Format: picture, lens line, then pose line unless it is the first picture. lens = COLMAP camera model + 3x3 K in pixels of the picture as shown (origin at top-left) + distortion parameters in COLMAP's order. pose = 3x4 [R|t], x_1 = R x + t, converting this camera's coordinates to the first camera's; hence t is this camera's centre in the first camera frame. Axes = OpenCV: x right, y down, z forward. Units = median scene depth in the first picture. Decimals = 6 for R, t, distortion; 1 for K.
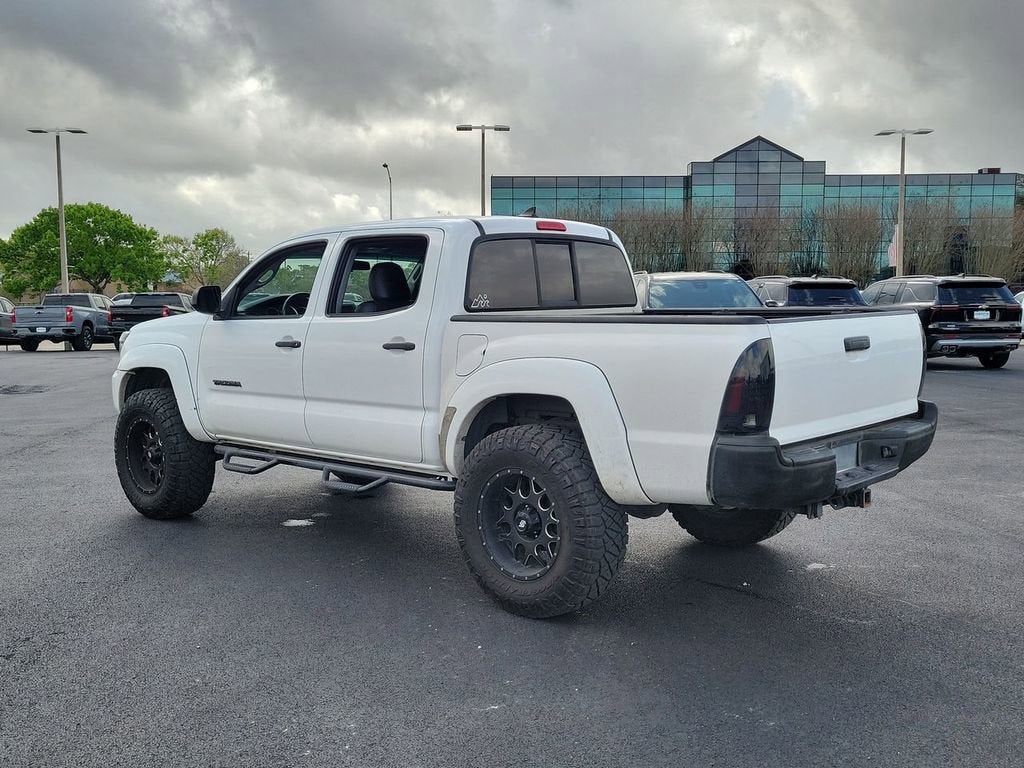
lens RADIAL K [[1025.8, 0, 512.0], [0, 1025.8, 384.0], [0, 0, 1]] dist [0.036001, -0.003653]
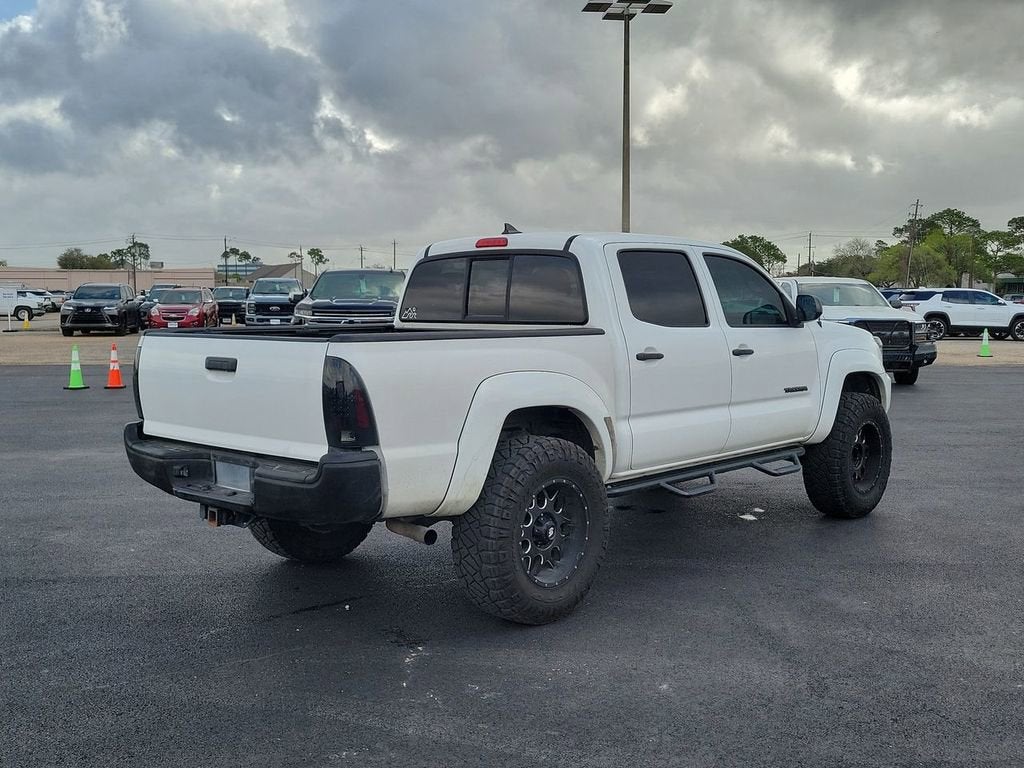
lens RADIAL K [[1043.9, 0, 508.8], [0, 1043.9, 390.0], [0, 0, 1]] dist [0.037491, 0.004647]
pose [[-0.008607, 0.097823, -0.995167, 0.173363], [-0.086930, 0.991363, 0.098201, -0.017790], [0.996177, 0.087355, -0.000029, 0.164051]]
